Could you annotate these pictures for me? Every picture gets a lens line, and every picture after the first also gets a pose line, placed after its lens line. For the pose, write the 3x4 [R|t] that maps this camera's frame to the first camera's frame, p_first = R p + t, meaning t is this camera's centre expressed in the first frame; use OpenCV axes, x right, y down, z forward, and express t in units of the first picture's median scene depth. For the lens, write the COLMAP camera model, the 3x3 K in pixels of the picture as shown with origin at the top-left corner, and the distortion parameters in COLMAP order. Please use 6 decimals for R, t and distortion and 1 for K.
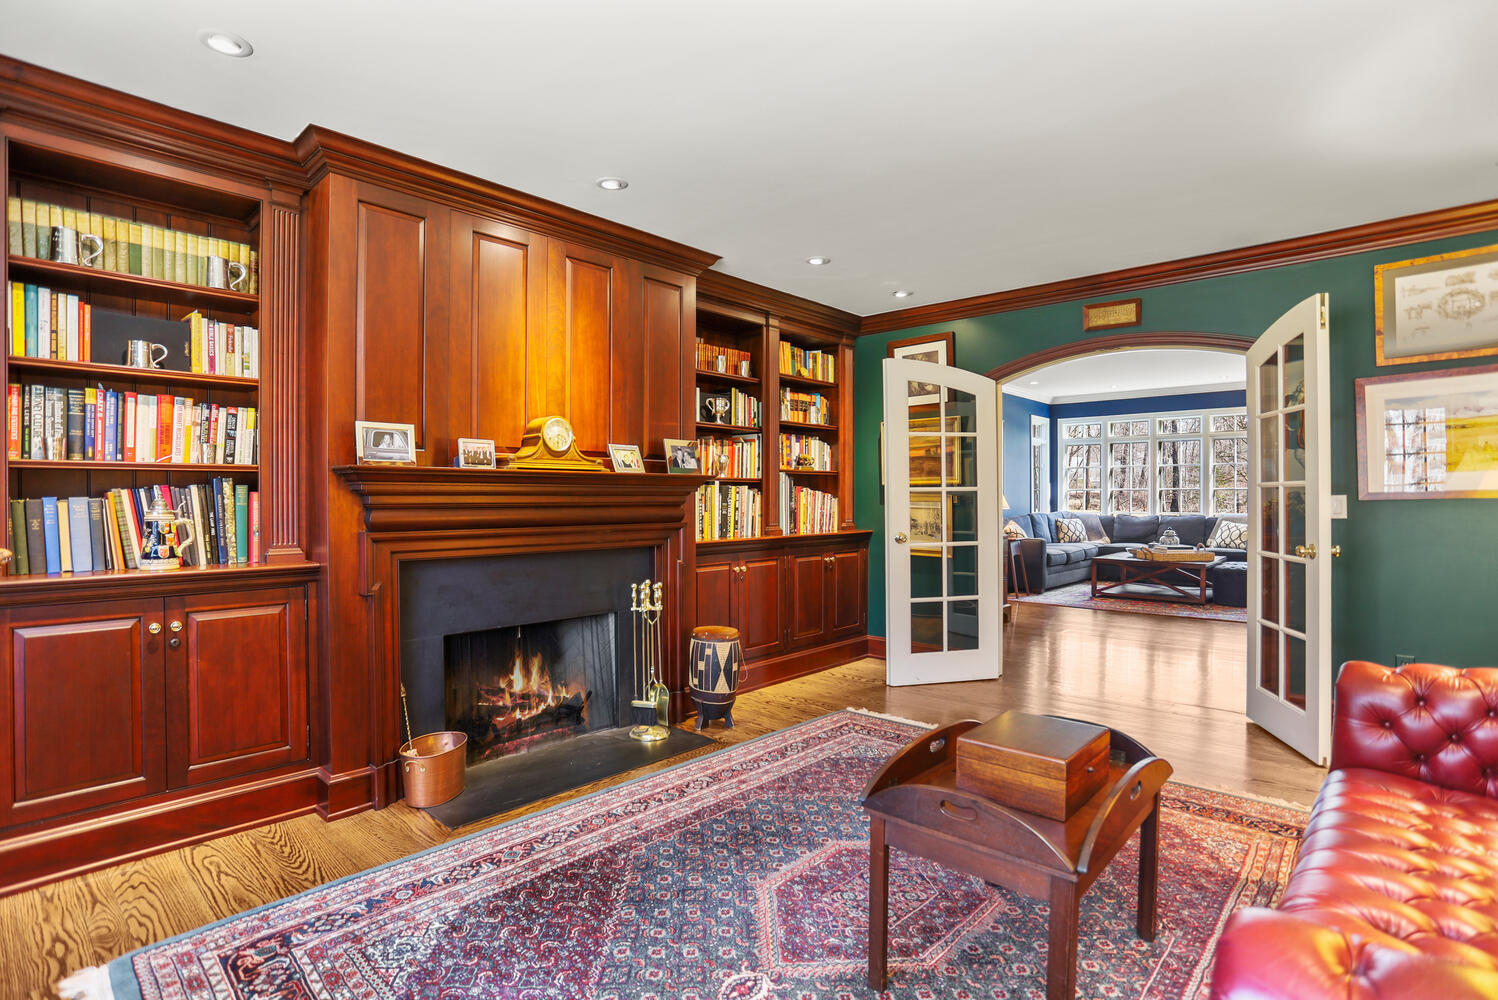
lens RADIAL K [[751.3, 0, 744.1], [0, 751.3, 500.2], [0, 0, 1]] dist [-0.099667, 0.053119]
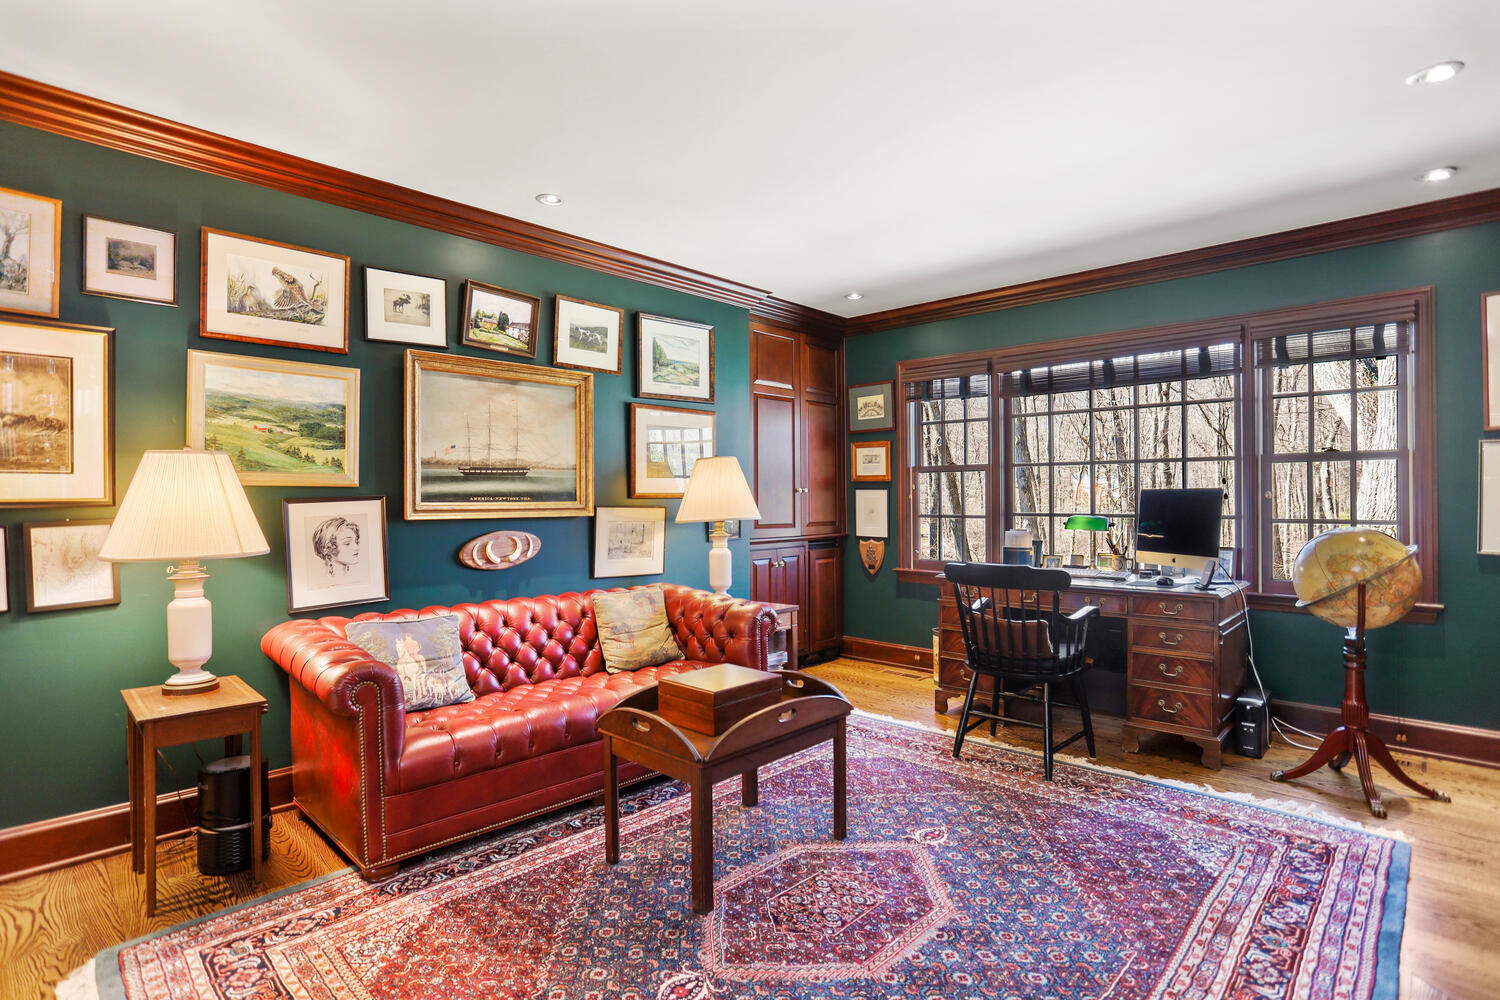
lens RADIAL K [[754.4, 0, 747.4], [0, 754.4, 495.8], [0, 0, 1]] dist [-0.020854, 0.001592]
pose [[-0.999818, 0.005974, 0.018142, 0.264206], [0.005902, 0.999974, -0.004028, -0.006320], [-0.018166, -0.003920, -0.999827, 1.969637]]
